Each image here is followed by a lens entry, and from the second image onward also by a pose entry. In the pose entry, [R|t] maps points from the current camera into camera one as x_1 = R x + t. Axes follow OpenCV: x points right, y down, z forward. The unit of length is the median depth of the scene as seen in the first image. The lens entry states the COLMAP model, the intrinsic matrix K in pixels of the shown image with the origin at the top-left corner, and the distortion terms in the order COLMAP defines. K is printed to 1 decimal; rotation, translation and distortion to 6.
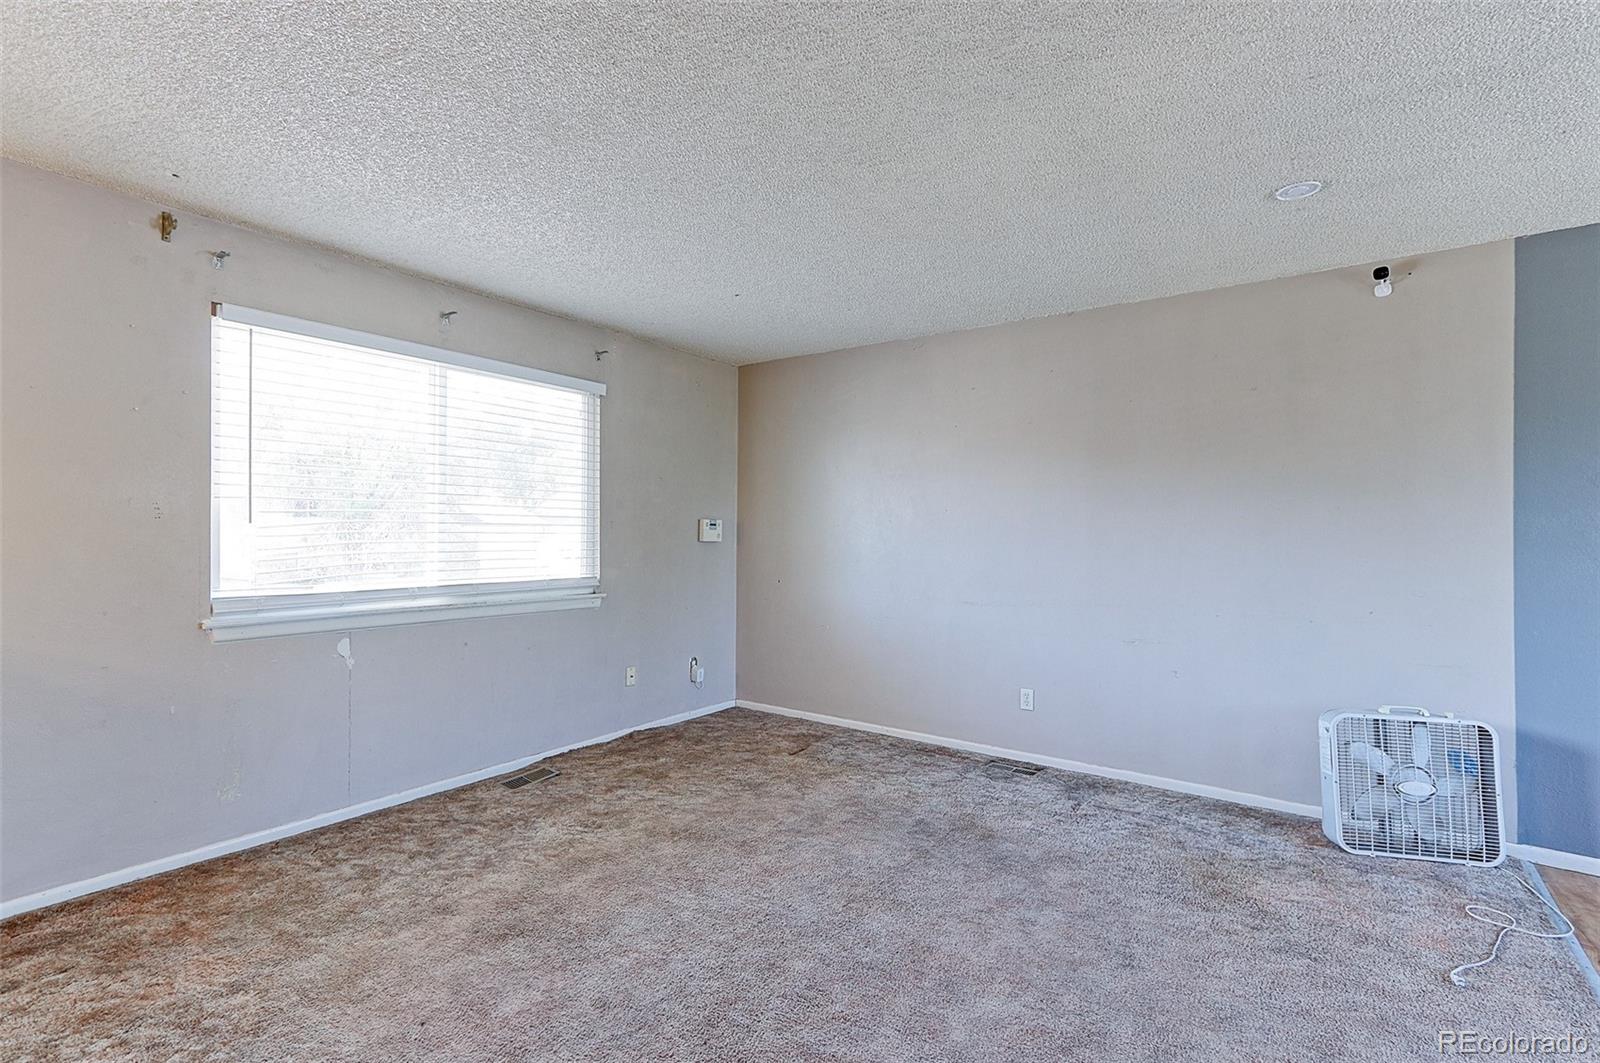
lens RADIAL K [[727.4, 0, 799.4], [0, 727.4, 538.1], [0, 0, 1]] dist [0.000511, 0.002706]
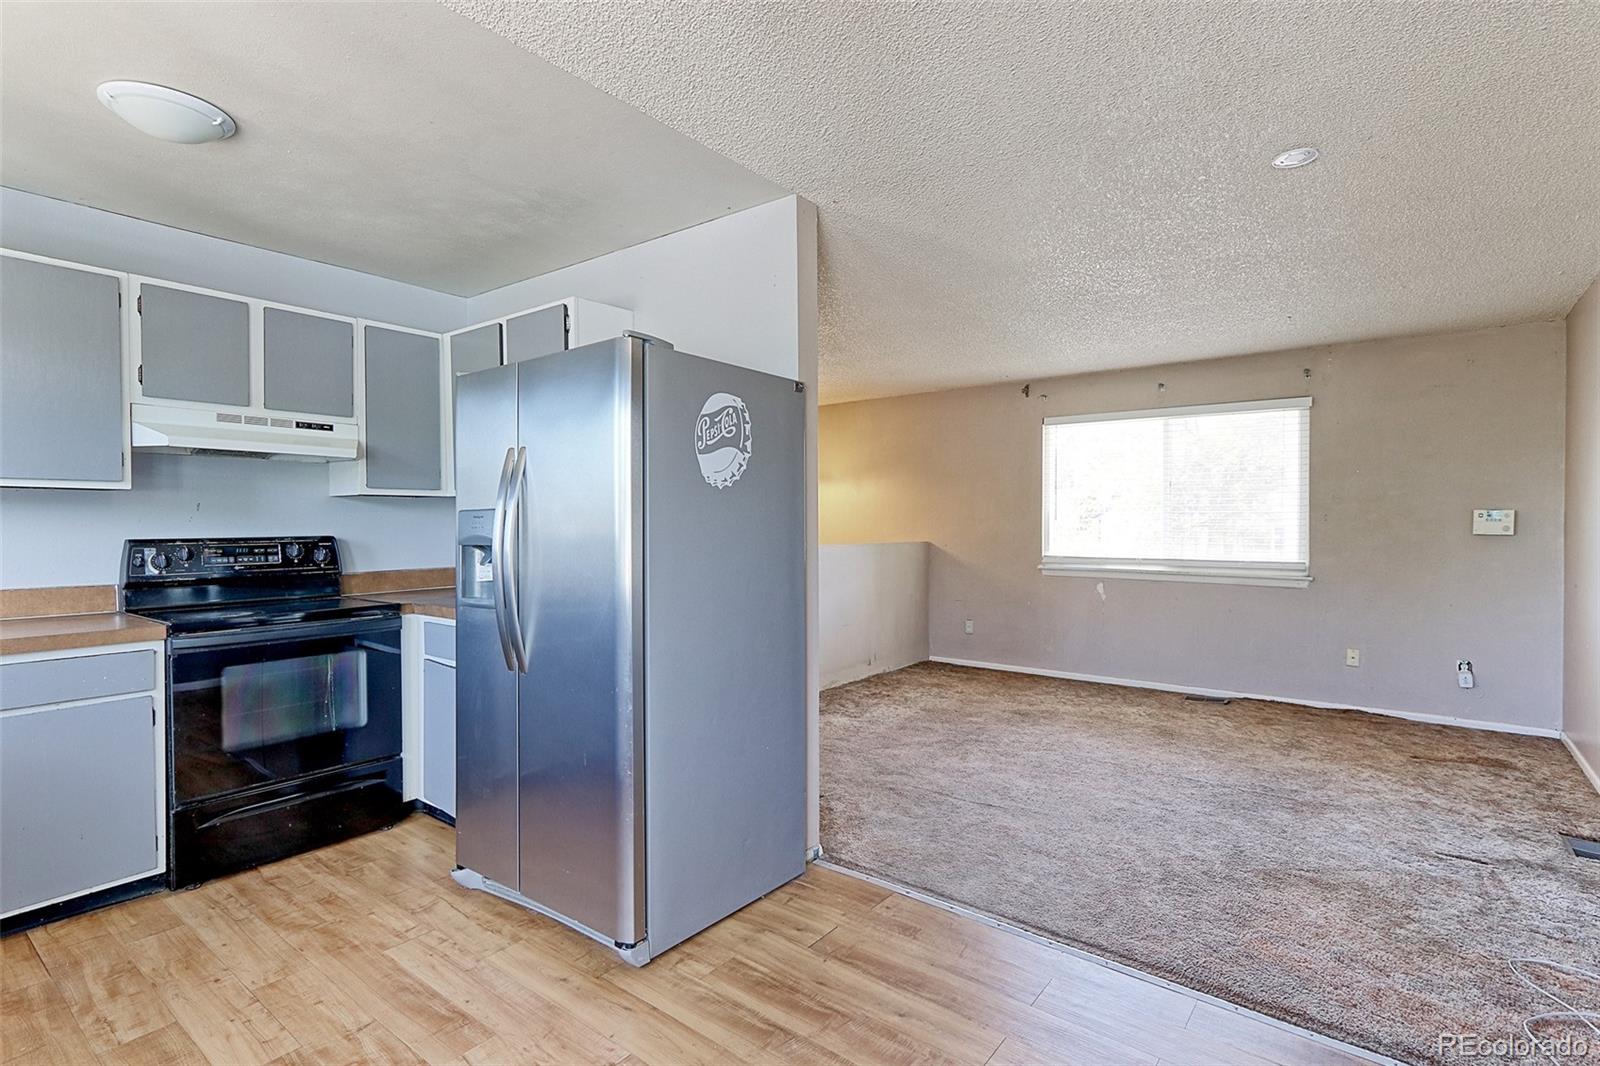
lens RADIAL K [[764.7, 0, 786.8], [0, 764.7, 533.8], [0, 0, 1]] dist [-0.003830, 0.004272]
pose [[-0.040263, 0.003914, -0.999181, 1.309935], [-0.010512, 0.999935, 0.004341, 0.014503], [0.999134, 0.010679, -0.040220, 0.291326]]
